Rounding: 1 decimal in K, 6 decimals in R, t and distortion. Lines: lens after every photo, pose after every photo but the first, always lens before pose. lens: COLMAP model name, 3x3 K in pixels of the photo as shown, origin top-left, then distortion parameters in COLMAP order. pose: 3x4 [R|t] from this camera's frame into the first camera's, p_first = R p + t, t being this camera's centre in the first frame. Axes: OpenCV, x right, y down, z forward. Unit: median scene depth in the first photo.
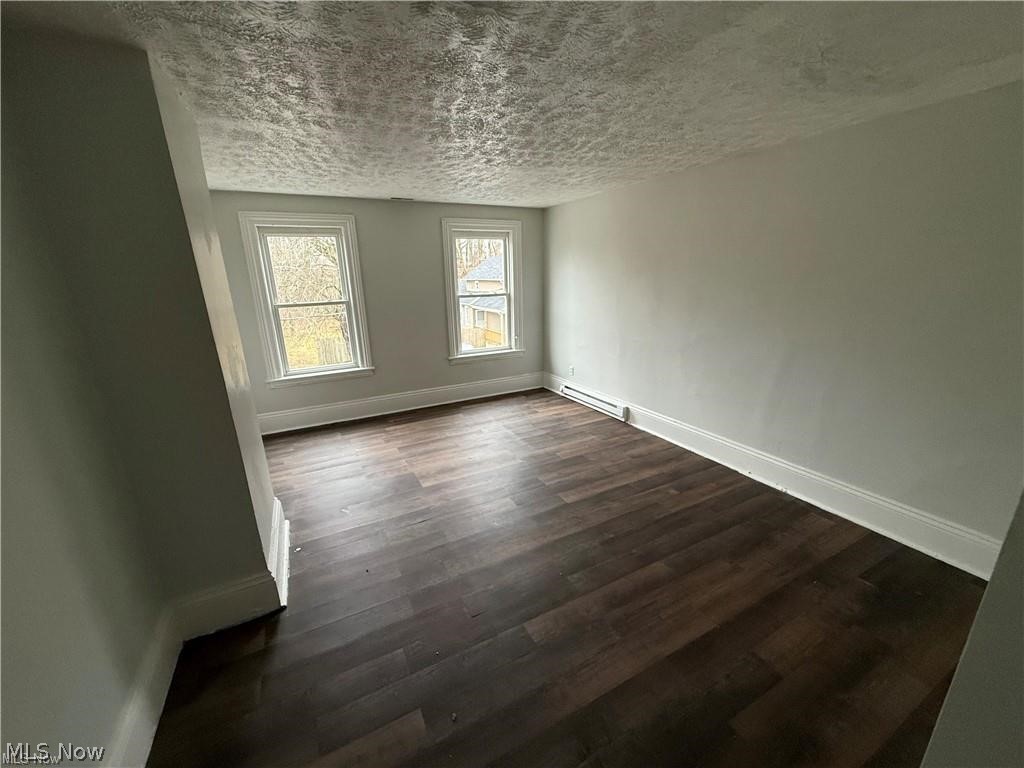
lens RADIAL K [[407.6, 0, 510.9], [0, 407.6, 387.6], [0, 0, 1]] dist [-0.000108, -0.000029]
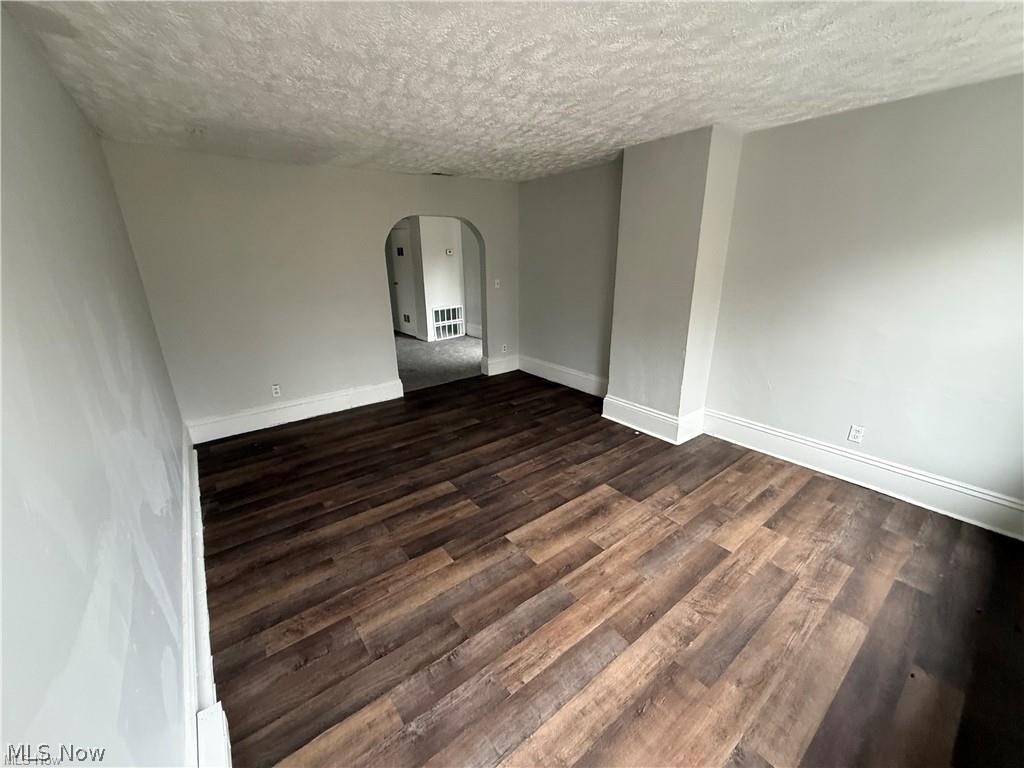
lens RADIAL K [[407.6, 0, 511.7], [0, 407.6, 383.5], [0, 0, 1]] dist [-0.000108, -0.000029]
pose [[-0.983300, 0.097675, -0.153563, 0.104311], [-0.006002, 0.825915, 0.563763, -0.444711], [0.181896, 0.555269, -0.811535, 1.547508]]
